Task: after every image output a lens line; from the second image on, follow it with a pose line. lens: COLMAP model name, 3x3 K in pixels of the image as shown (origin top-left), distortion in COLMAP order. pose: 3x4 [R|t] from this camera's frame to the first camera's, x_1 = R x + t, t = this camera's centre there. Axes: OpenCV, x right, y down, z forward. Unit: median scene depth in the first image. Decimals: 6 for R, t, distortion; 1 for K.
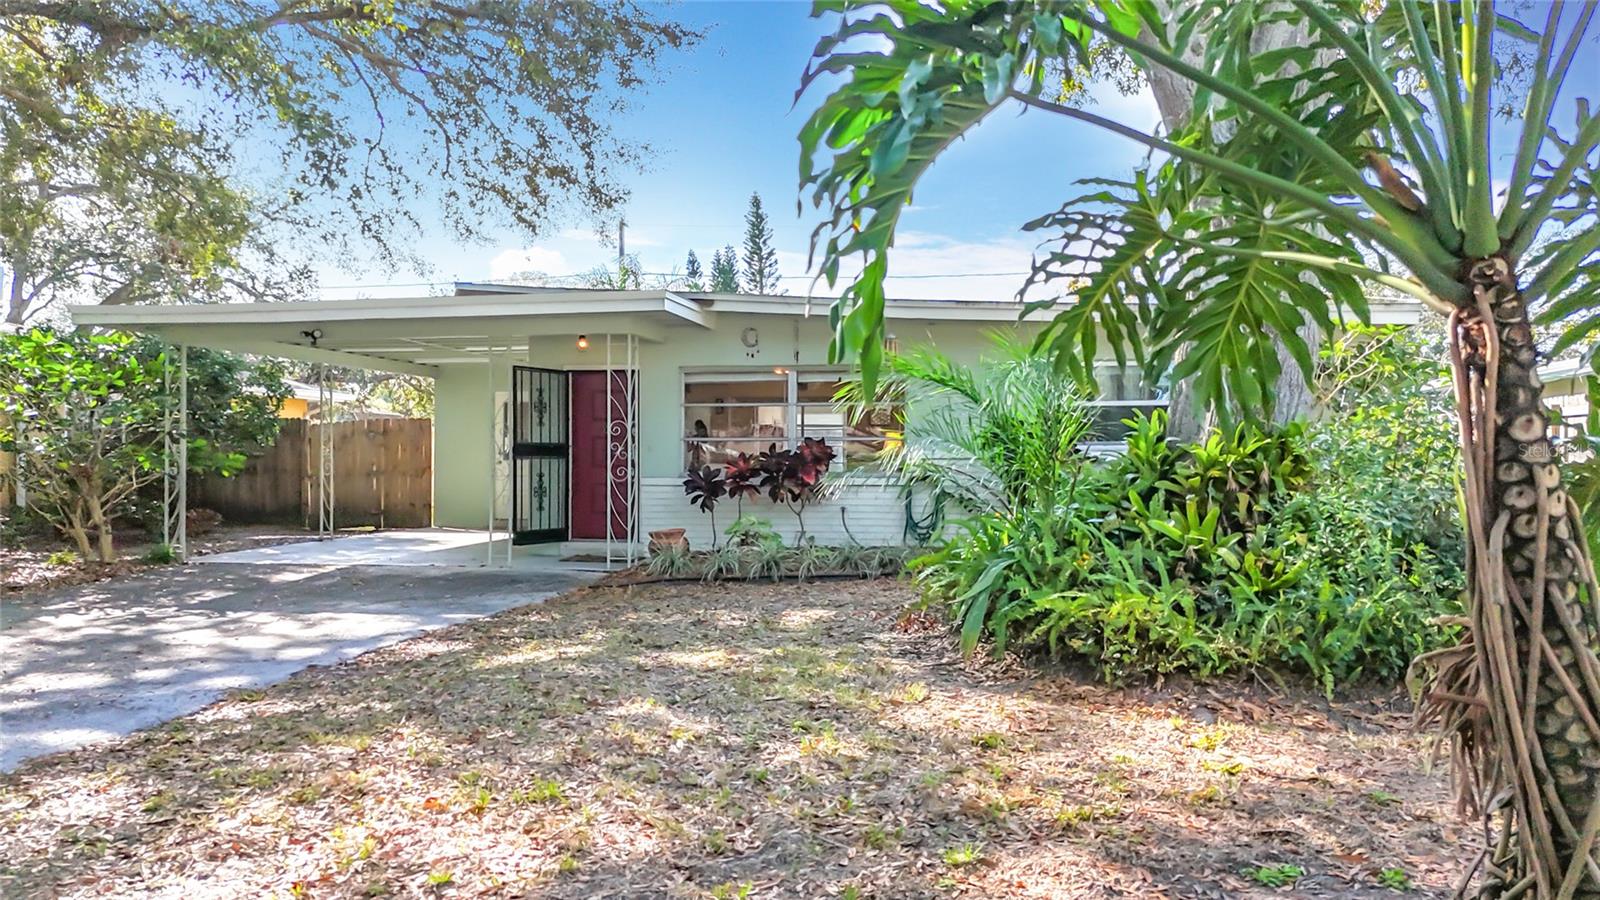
lens RADIAL K [[1189.7, 0, 800.0], [0, 1189.7, 450.0], [0, 0, 1]] dist [0.067716, -0.072283]
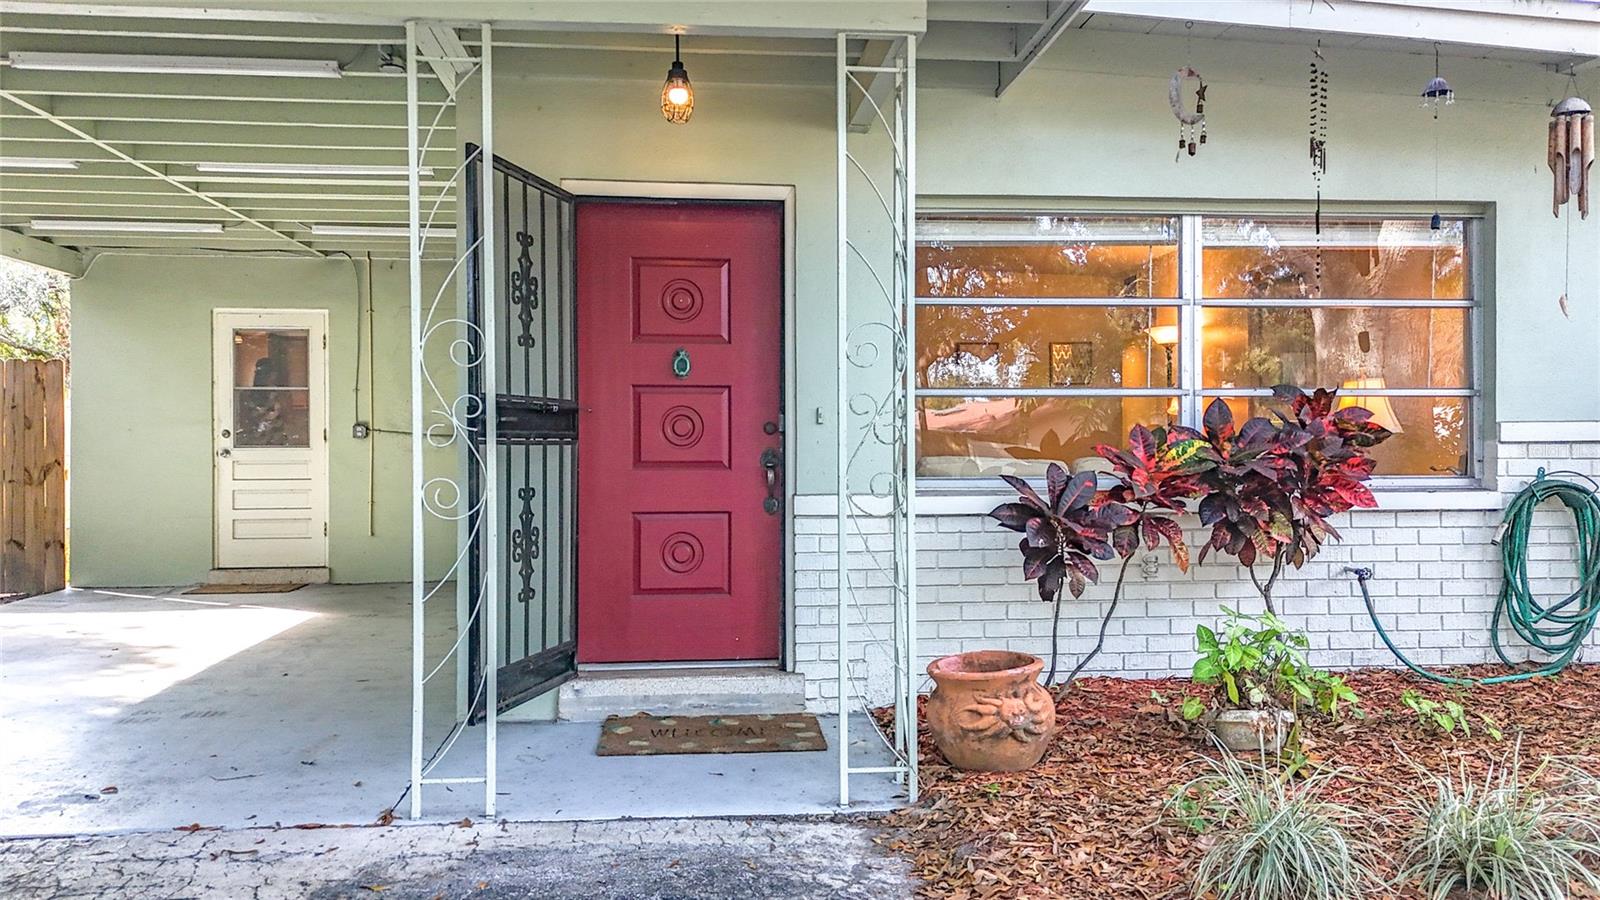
lens RADIAL K [[1189.7, 0, 800.0], [0, 1189.7, 450.0], [0, 0, 1]] dist [0.067716, -0.072283]
pose [[0.956851, -0.002224, 0.290571, -0.240807], [-0.001218, 0.999931, 0.011665, 0.004826], [-0.290577, -0.011516, 0.956782, 0.657490]]
